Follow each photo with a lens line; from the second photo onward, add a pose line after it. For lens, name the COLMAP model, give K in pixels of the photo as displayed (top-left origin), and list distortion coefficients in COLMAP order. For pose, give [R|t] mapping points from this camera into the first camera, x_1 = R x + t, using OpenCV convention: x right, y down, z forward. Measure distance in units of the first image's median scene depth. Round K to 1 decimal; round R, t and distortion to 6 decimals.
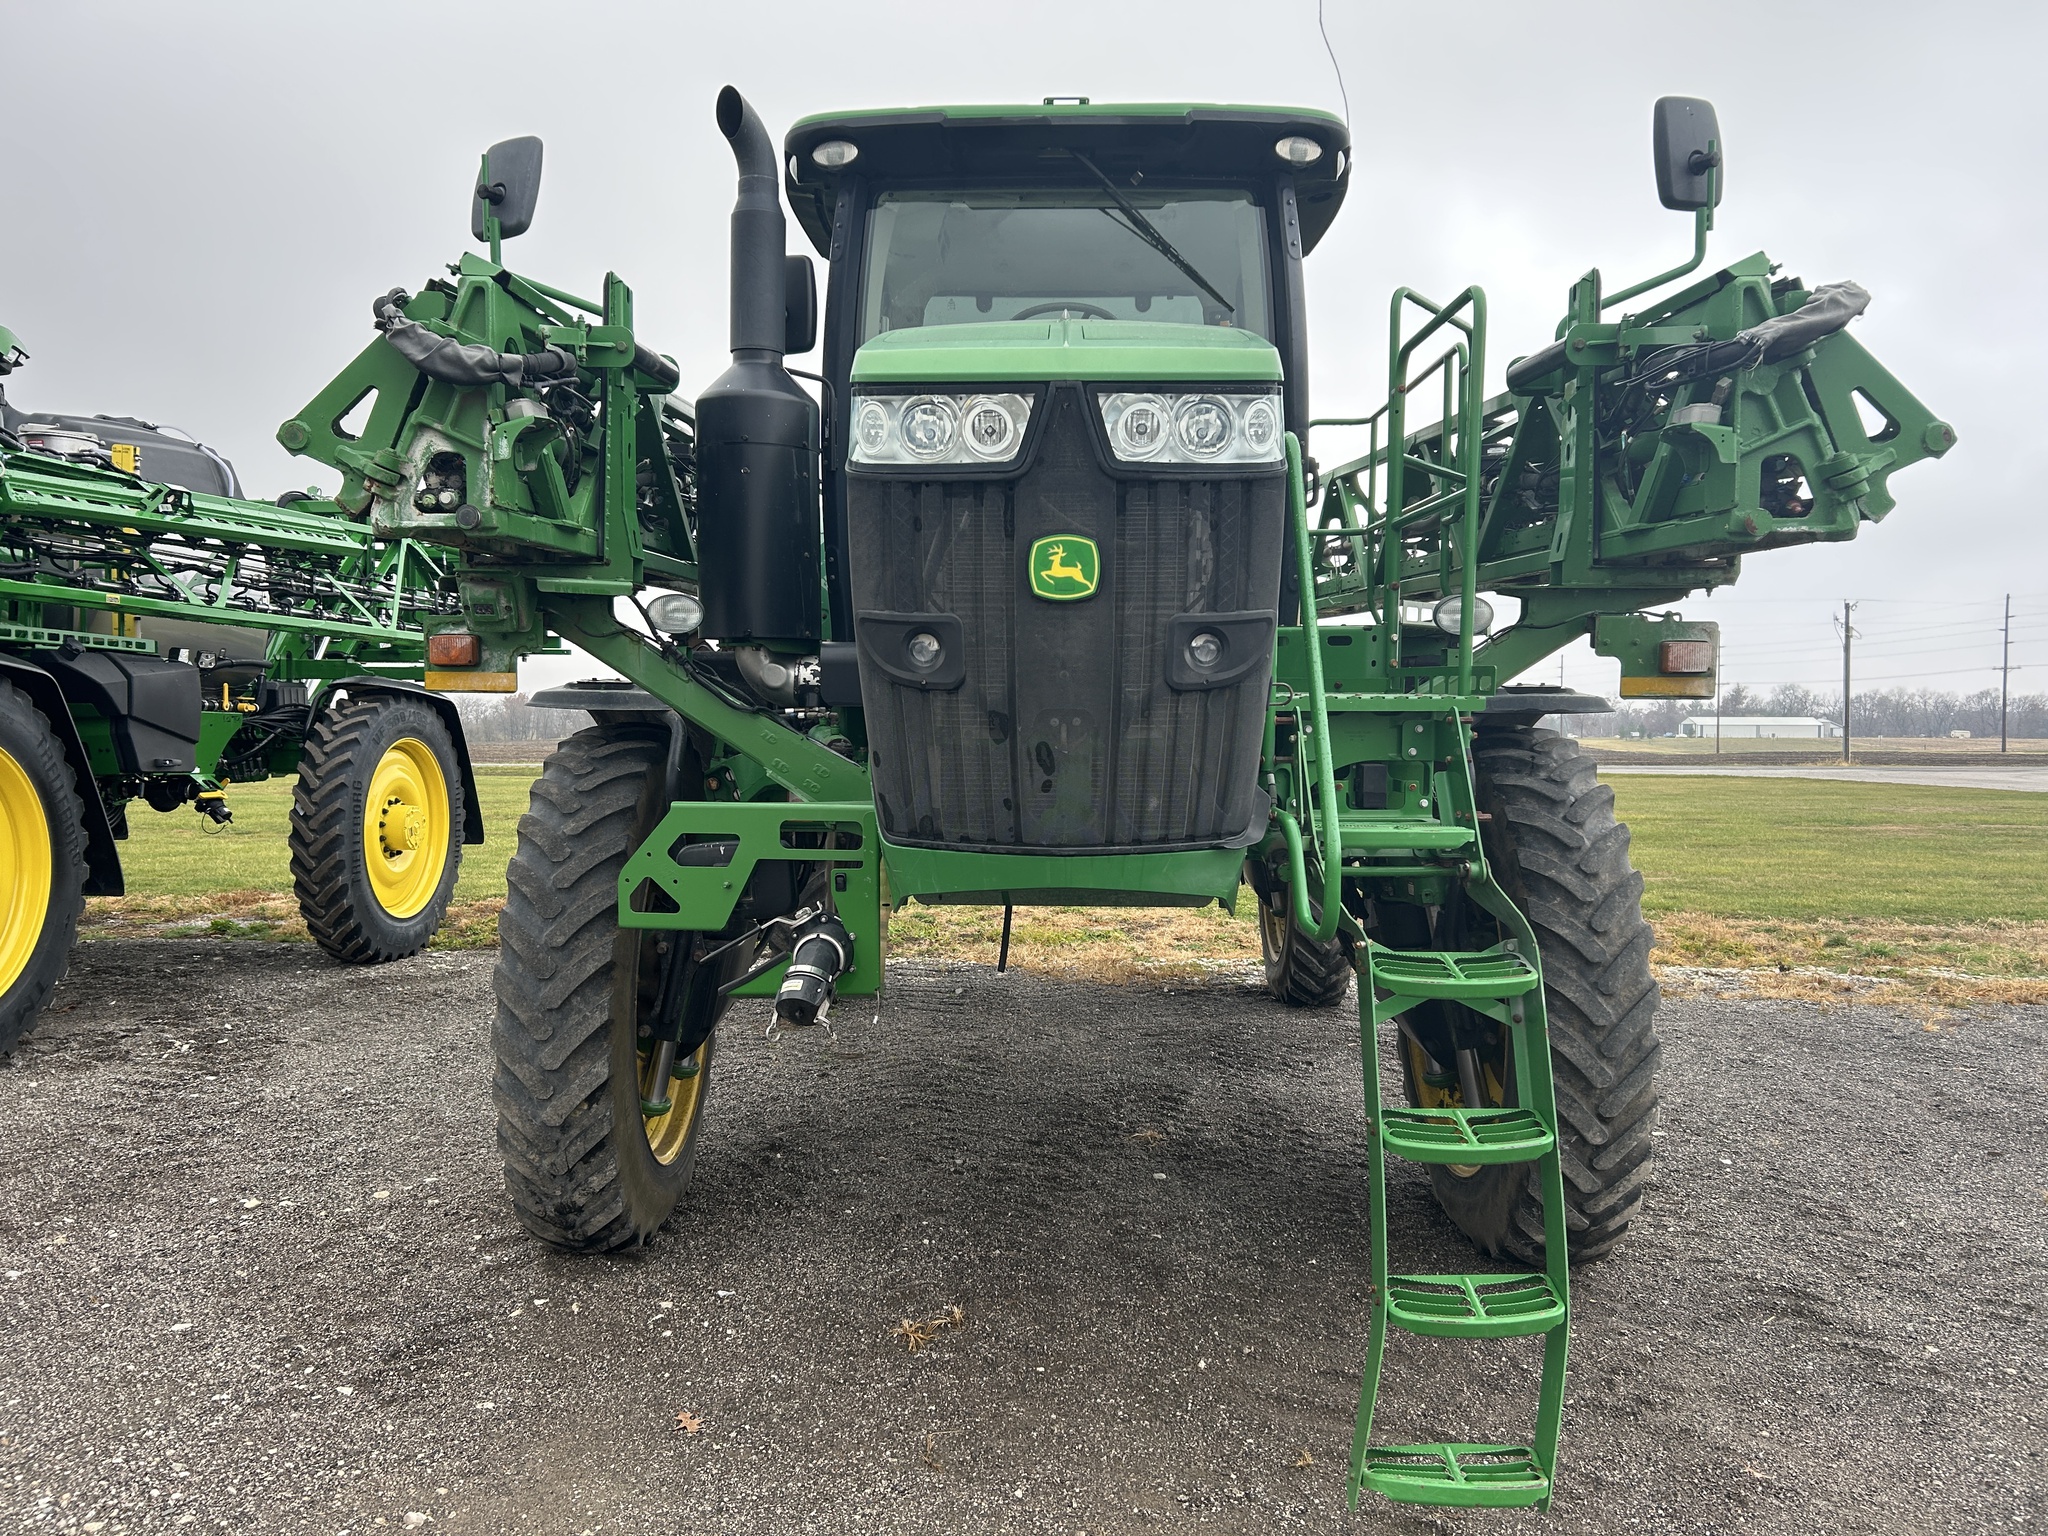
lens RADIAL K [[1547.4, 0, 1025.7], [0, 1547.4, 779.4], [0, 0, 1]] dist [0.082668, -0.087598]
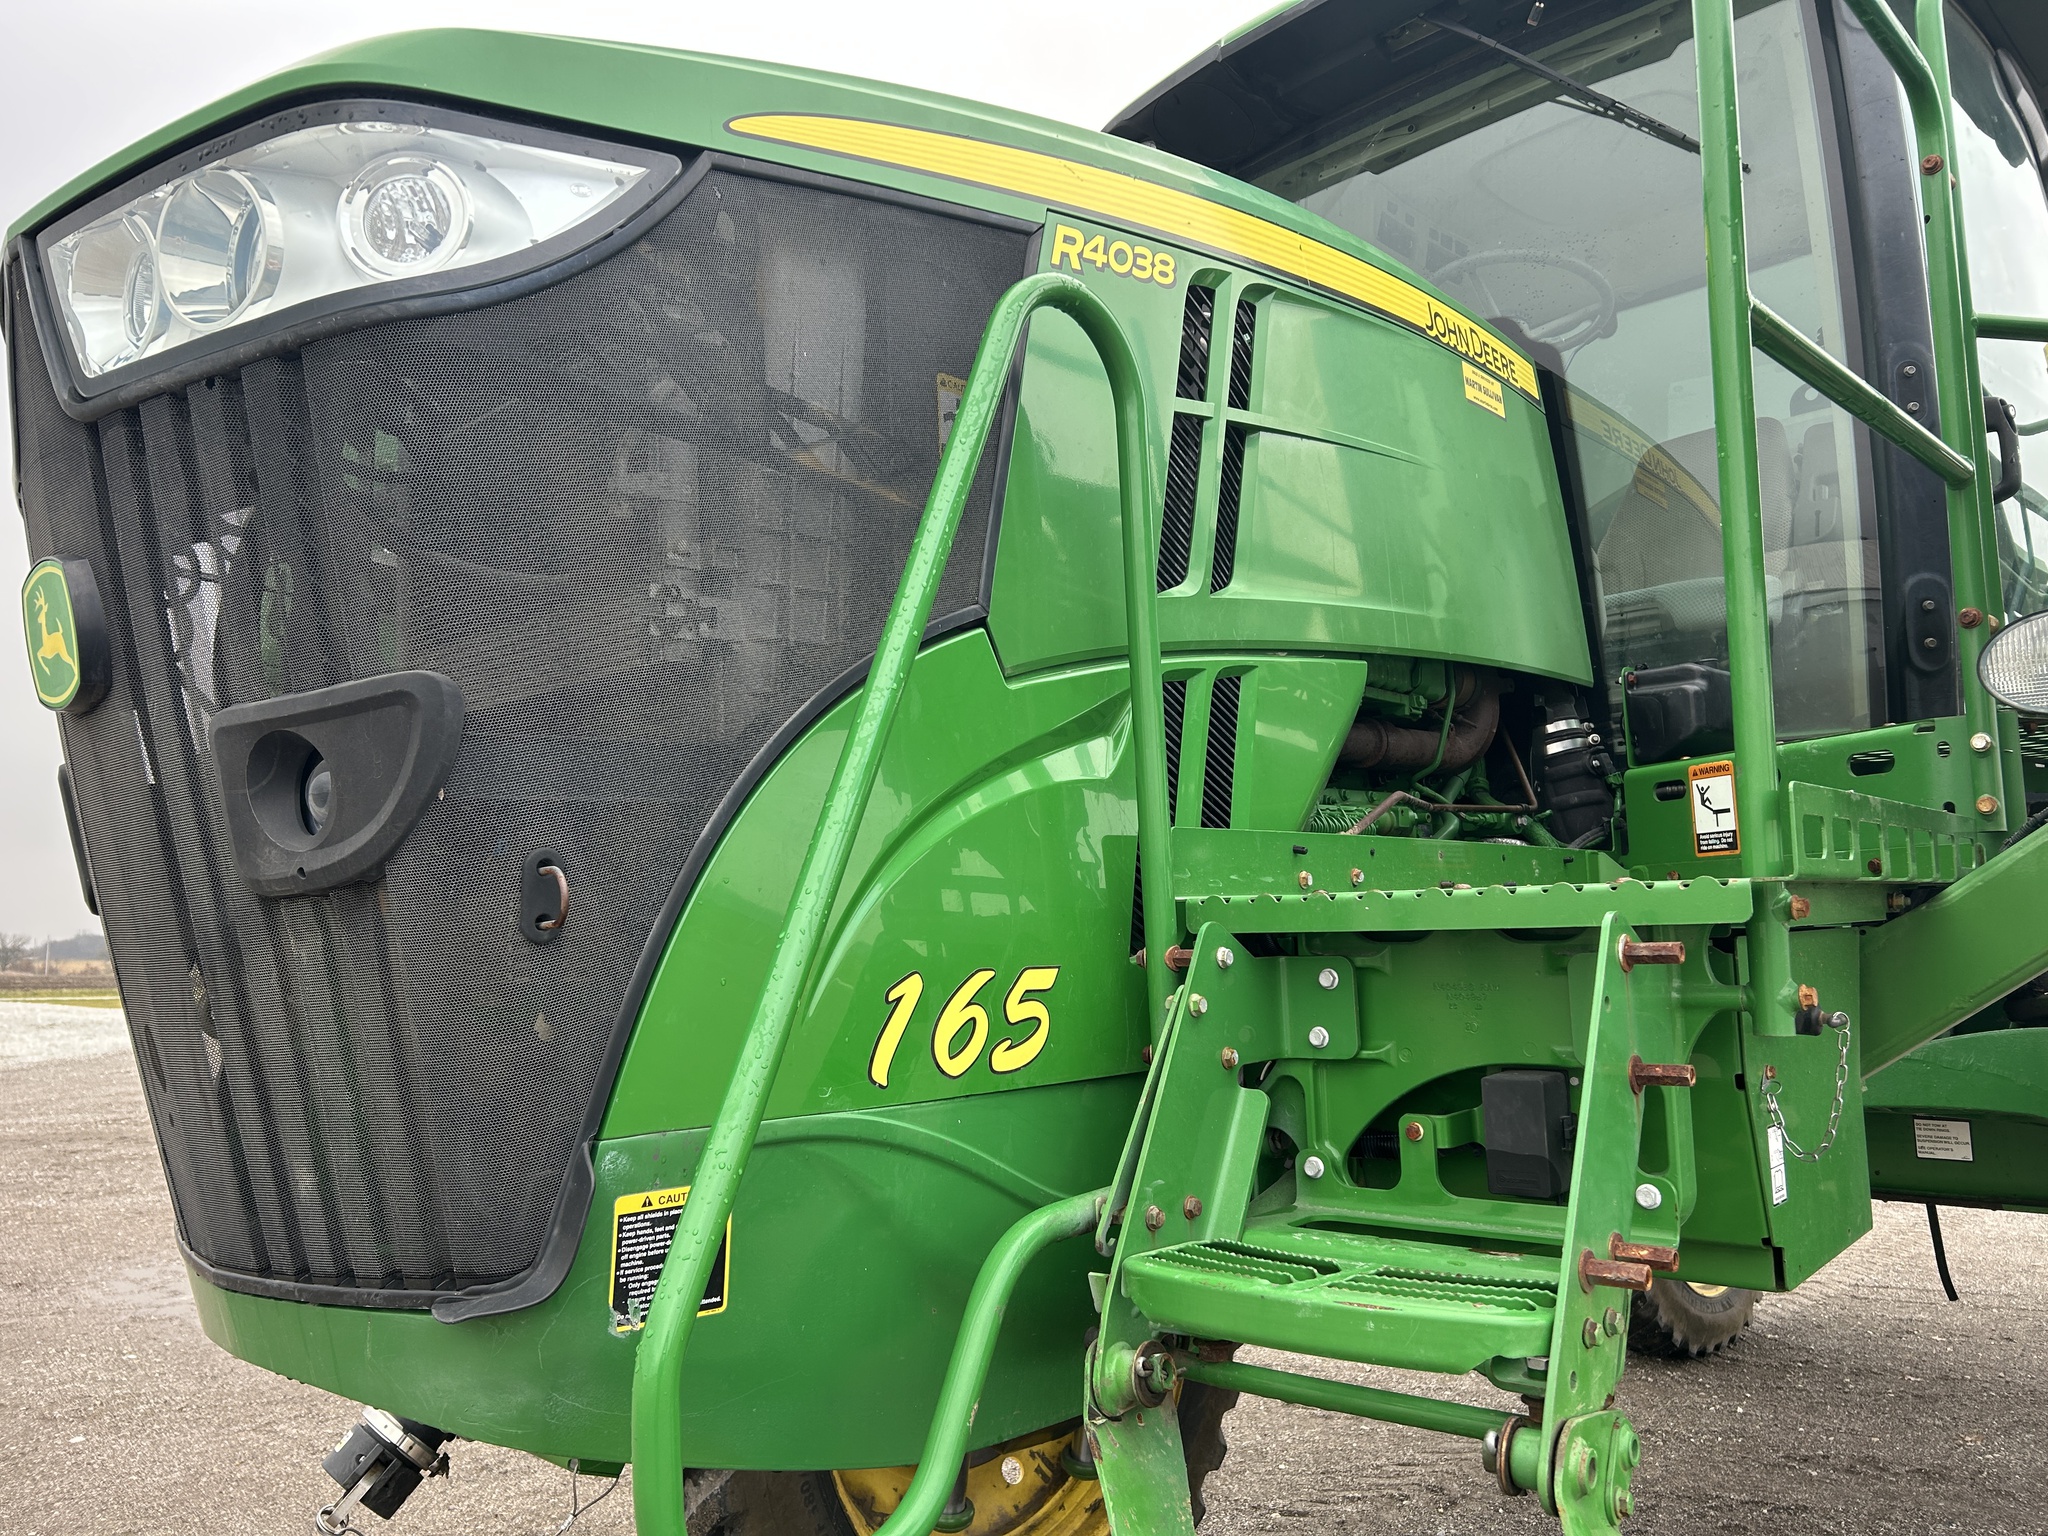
lens RADIAL K [[1545.0, 0, 1024.0], [0, 1545.0, 768.0], [0, 0, 1]] dist [0.076016, -0.082737]
pose [[0.727885, -0.095648, -0.678995, 0.376349], [-0.010571, 0.988541, -0.150585, -0.023168], [0.685618, 0.116786, 0.718533, 0.609736]]
